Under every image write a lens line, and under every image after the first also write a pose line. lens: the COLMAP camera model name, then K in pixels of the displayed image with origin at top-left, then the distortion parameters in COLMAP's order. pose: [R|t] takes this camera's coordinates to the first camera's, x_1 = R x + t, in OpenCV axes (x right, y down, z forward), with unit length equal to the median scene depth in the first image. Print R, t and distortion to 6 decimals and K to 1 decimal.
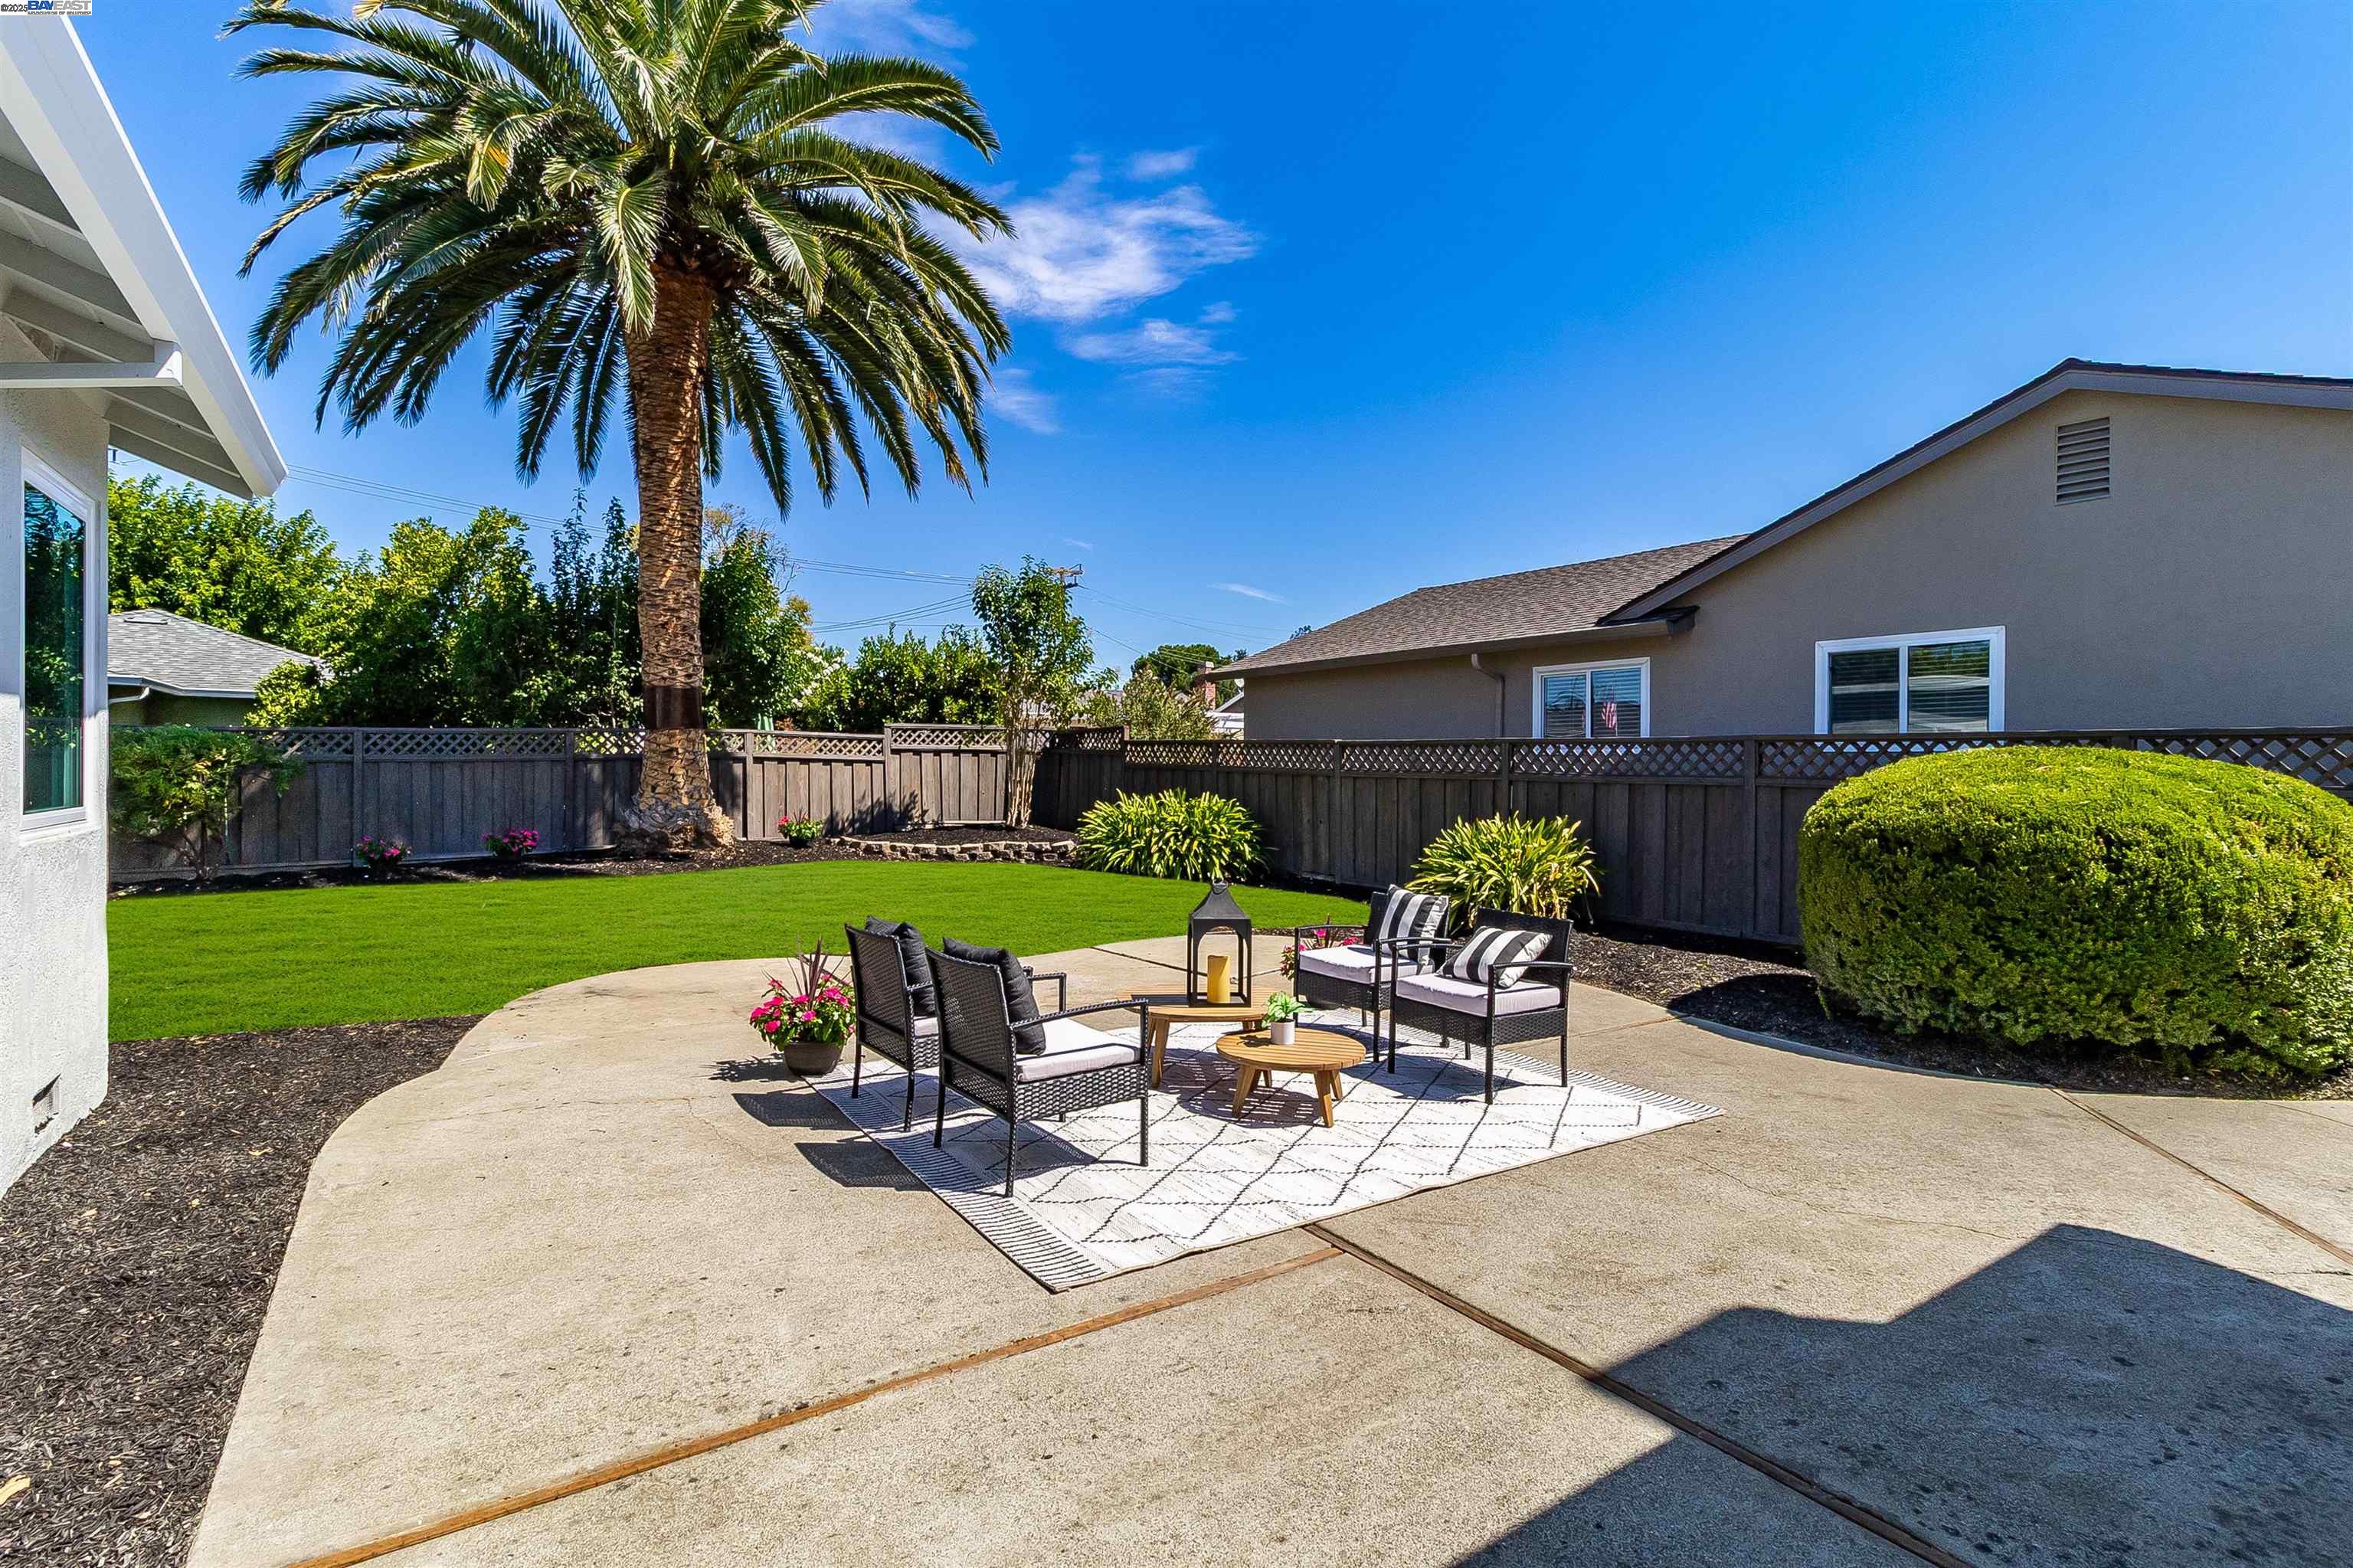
lens RADIAL K [[1100.6, 0, 1176.3], [0, 1100.6, 776.2], [0, 0, 1]] dist [-0.001922, -0.003850]
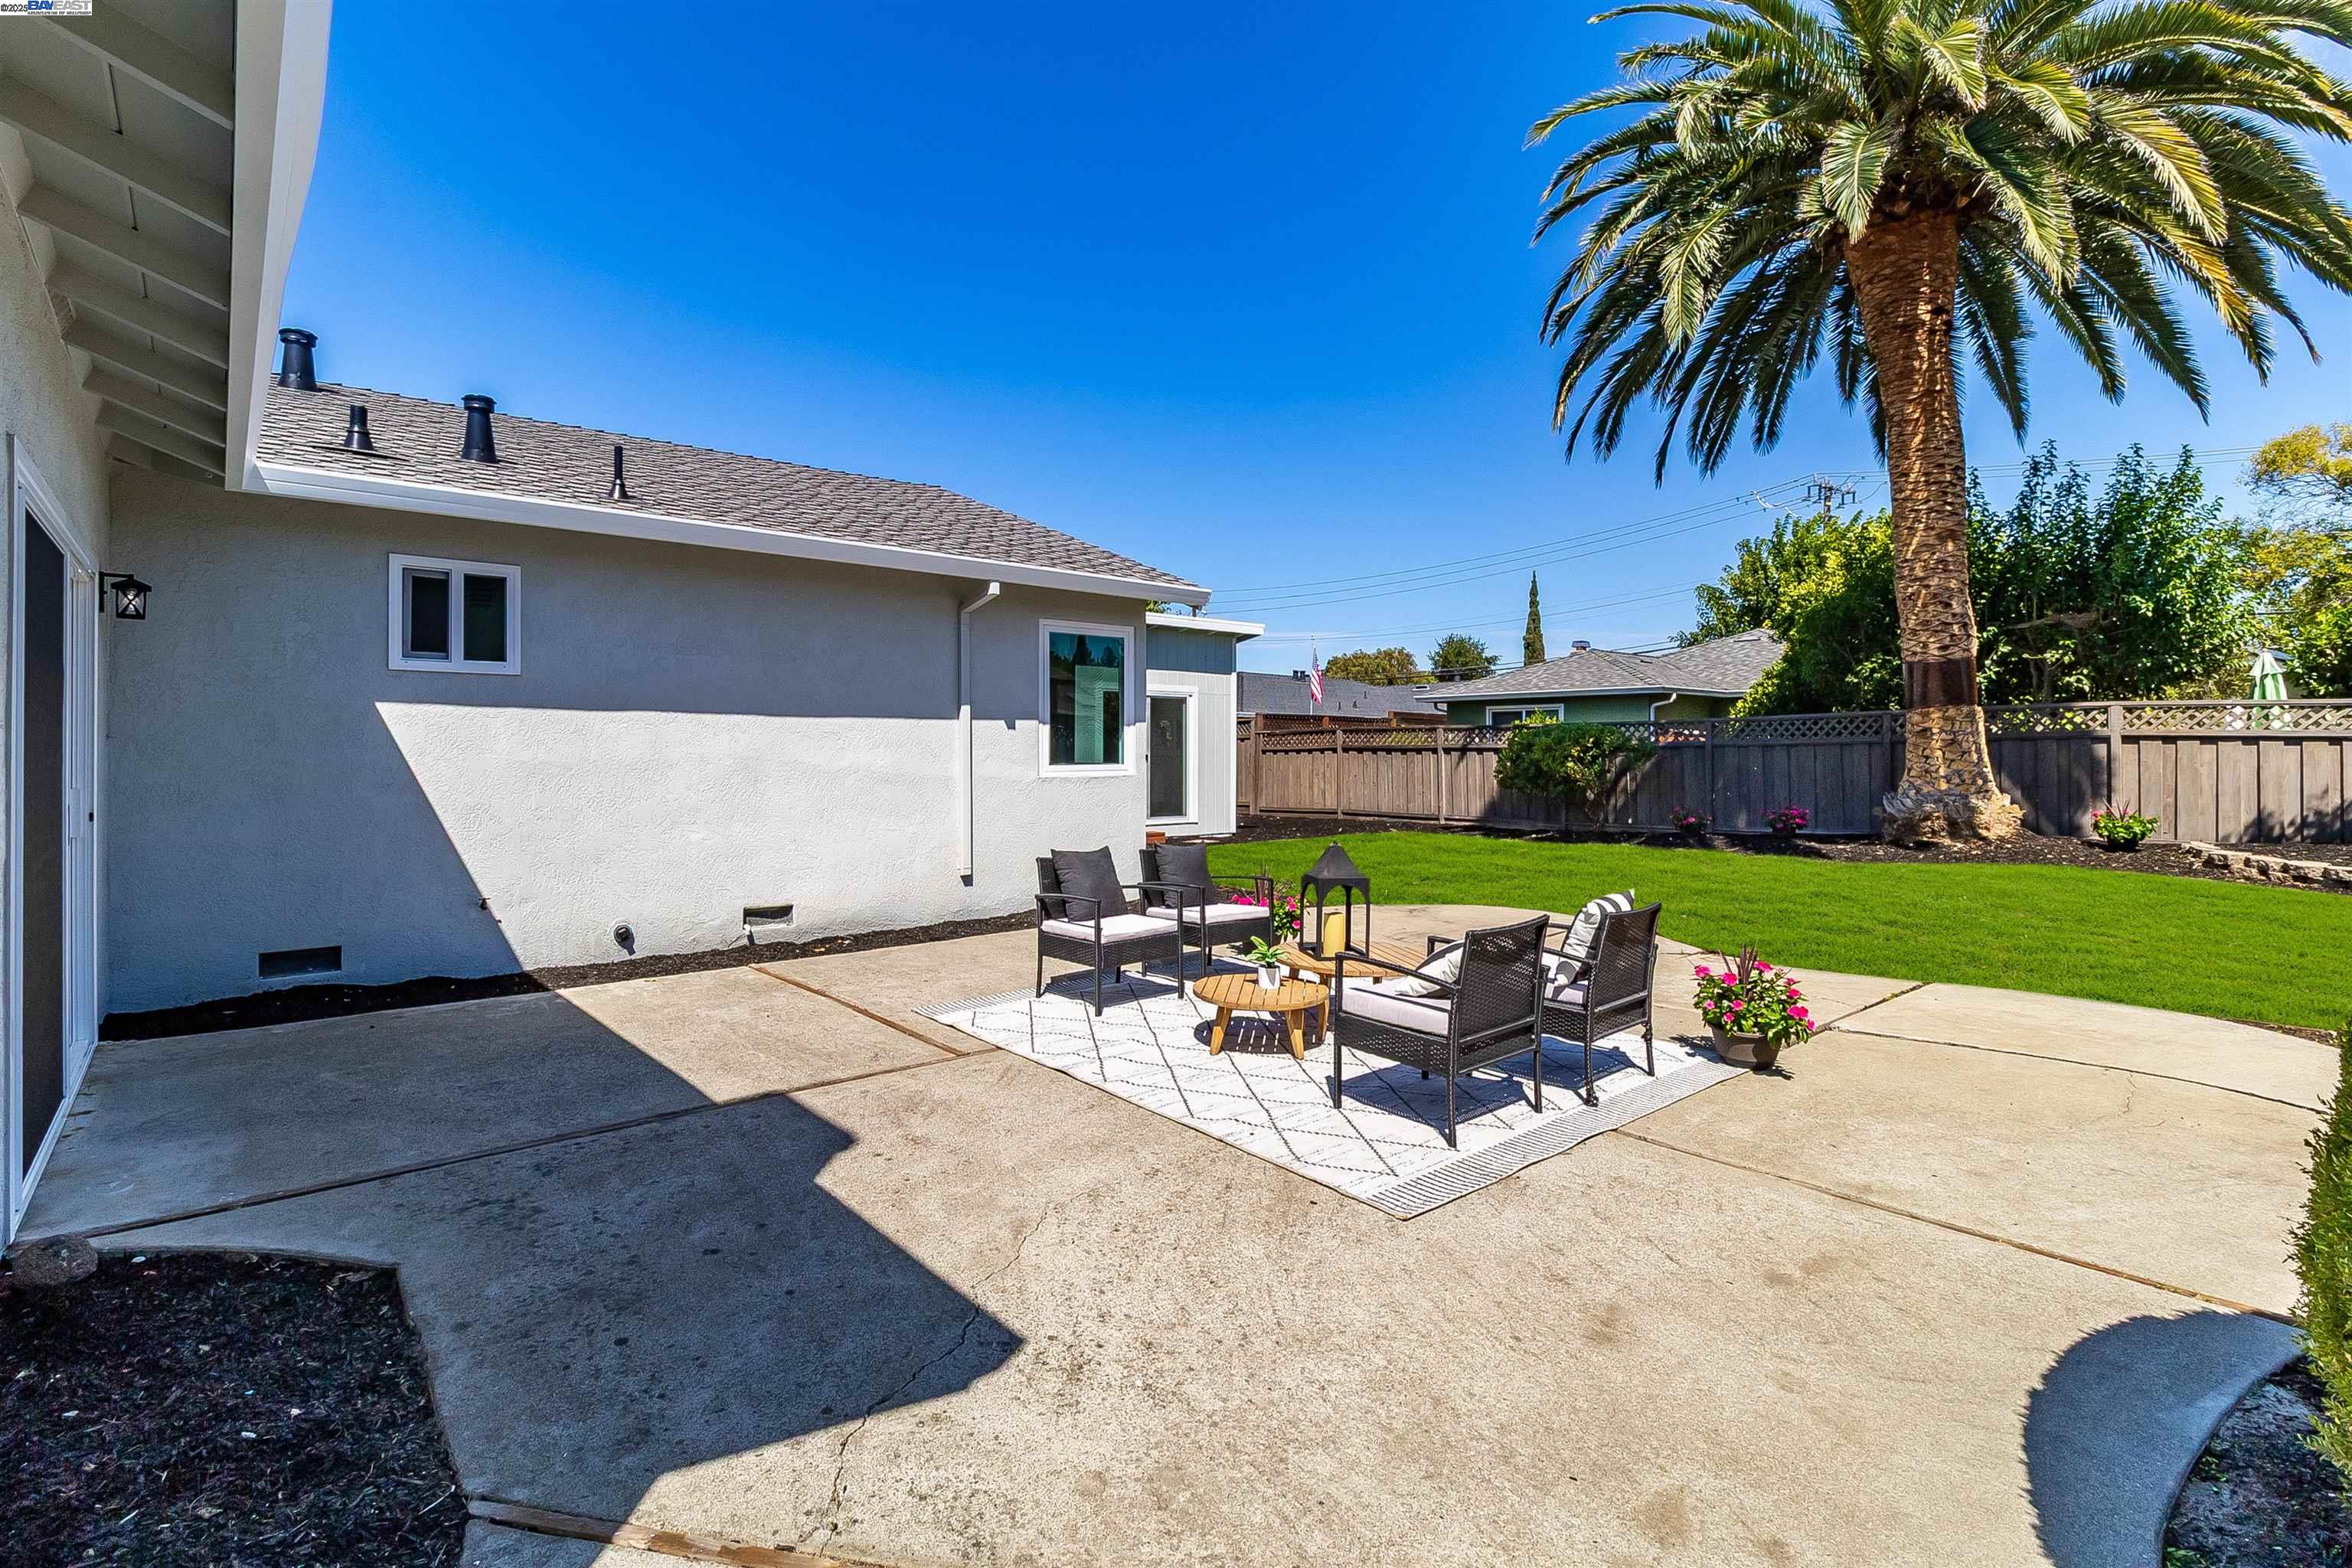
lens RADIAL K [[1100.1, 0, 1141.3], [0, 1100.1, 747.1], [0, 0, 1]] dist [-0.001922, -0.003850]
pose [[0.094893, -0.010928, -0.995427, 0.394306], [-0.007546, 0.999903, -0.011697, 0.006228], [0.995459, 0.008621, 0.094801, 0.257862]]
